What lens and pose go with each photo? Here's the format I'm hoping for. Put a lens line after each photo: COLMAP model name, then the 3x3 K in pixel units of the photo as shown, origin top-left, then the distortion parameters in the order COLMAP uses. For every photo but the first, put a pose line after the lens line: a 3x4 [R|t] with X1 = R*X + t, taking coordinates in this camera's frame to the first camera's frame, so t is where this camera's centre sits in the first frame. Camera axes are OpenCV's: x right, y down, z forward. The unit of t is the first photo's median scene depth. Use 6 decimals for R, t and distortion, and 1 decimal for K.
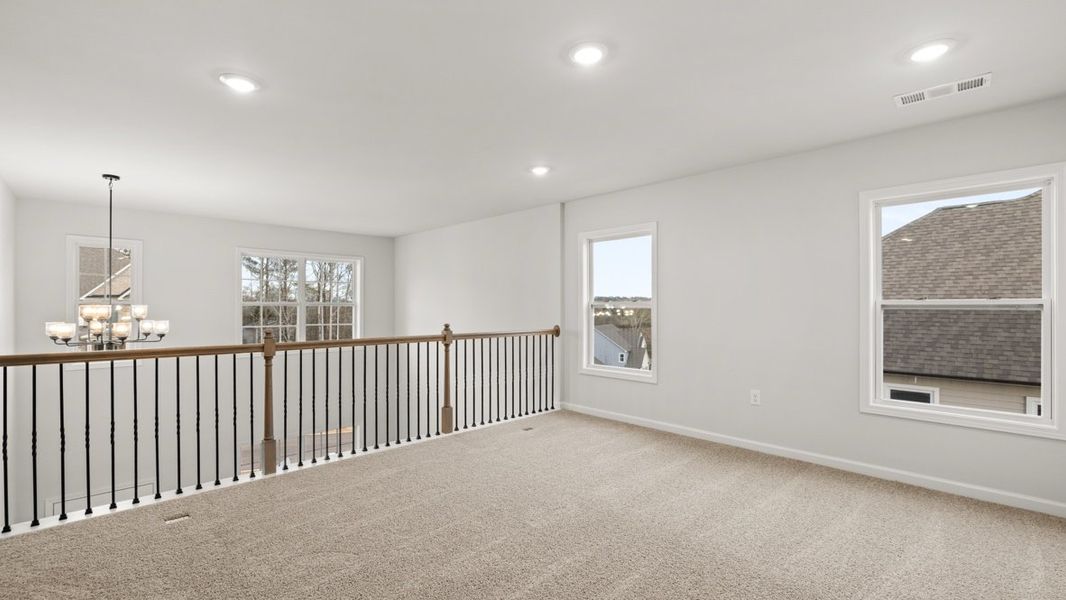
lens RADIAL K [[450.2, 0, 521.8], [0, 450.2, 297.9], [0, 0, 1]] dist [-0.001705, -0.000028]
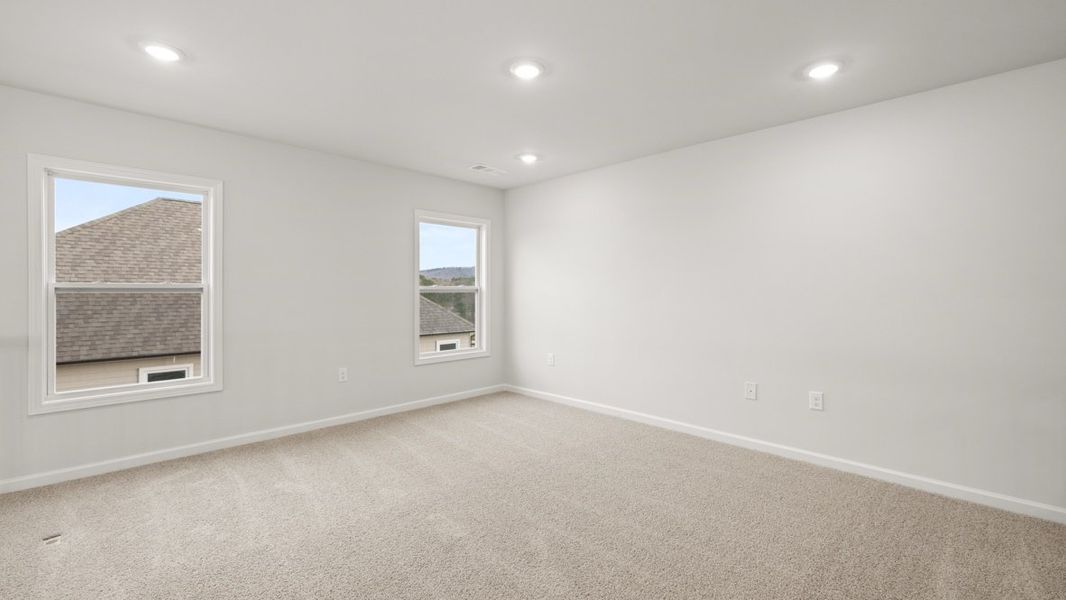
lens RADIAL K [[450.2, 0, 521.8], [0, 450.2, 297.9], [0, 0, 1]] dist [-0.001705, -0.000028]
pose [[-0.015319, -0.017877, 0.999723, -0.167813], [-0.019090, 0.999663, 0.017583, 0.002601], [-0.999700, -0.018816, -0.015655, 0.174934]]
